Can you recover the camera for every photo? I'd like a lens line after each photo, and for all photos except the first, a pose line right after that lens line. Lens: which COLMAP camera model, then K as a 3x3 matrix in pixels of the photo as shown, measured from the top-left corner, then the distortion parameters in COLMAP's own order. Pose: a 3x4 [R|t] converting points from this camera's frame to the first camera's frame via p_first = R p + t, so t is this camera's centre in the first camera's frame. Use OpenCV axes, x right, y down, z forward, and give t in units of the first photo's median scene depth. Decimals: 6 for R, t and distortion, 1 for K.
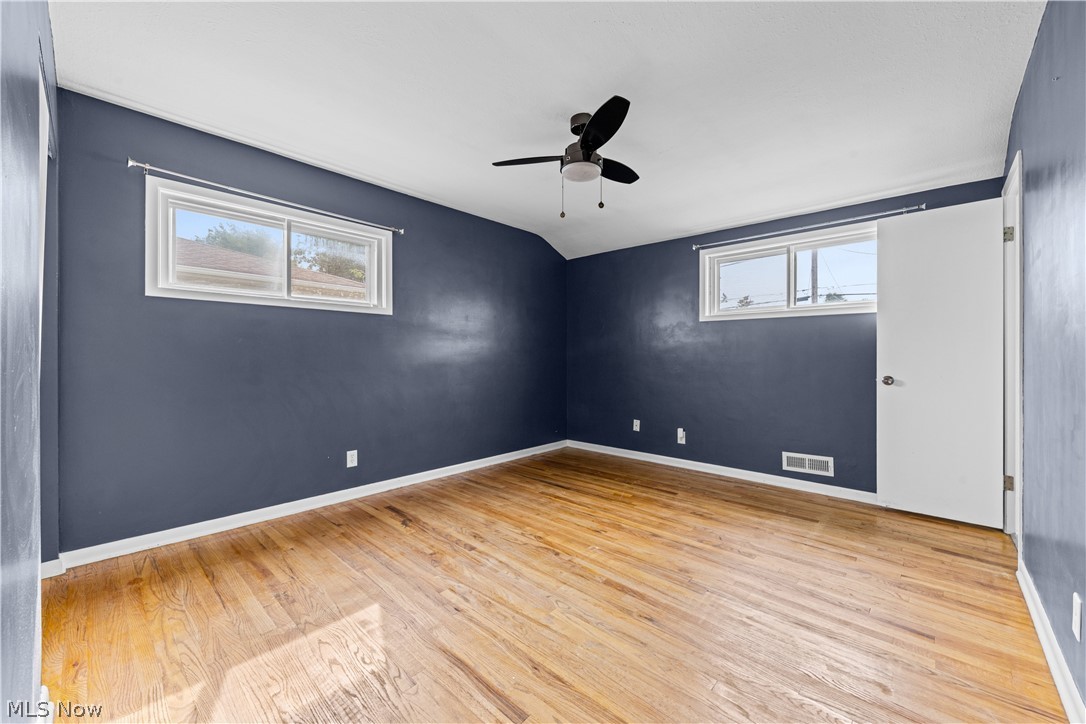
lens RADIAL K [[423.9, 0, 541.6], [0, 423.9, 354.4], [0, 0, 1]] dist [0.010765, -0.007334]
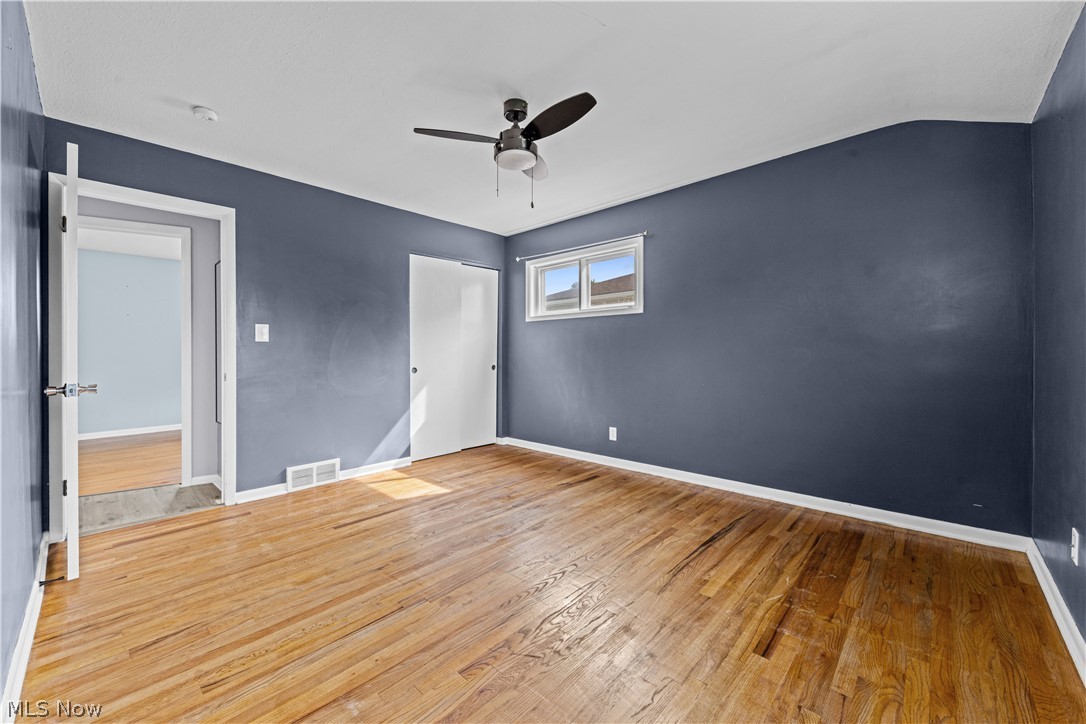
lens RADIAL K [[423.0, 0, 533.8], [0, 423.0, 363.6], [0, 0, 1]] dist [0.013435, -0.005558]
pose [[-0.013787, 0.024556, -0.999603, 0.930204], [0.013644, 0.999610, 0.024368, 0.009389], [0.999812, -0.013303, -0.014116, 0.940239]]
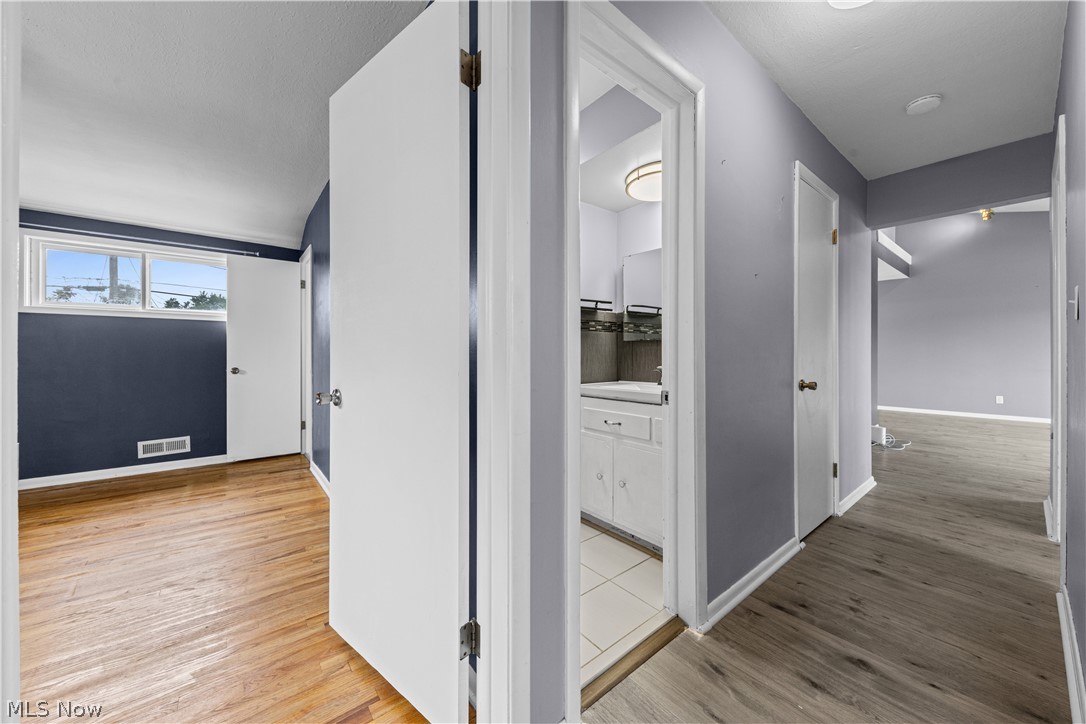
lens RADIAL K [[399.5, 0, 543.2], [0, 399.5, 354.7], [0, 0, 1]] dist [0.001309, -0.000076]
pose [[0.152694, -0.005405, 0.988259, -0.357861], [-0.001382, 0.999983, 0.005683, -0.000781], [-0.988273, -0.002234, 0.152683, -0.222127]]
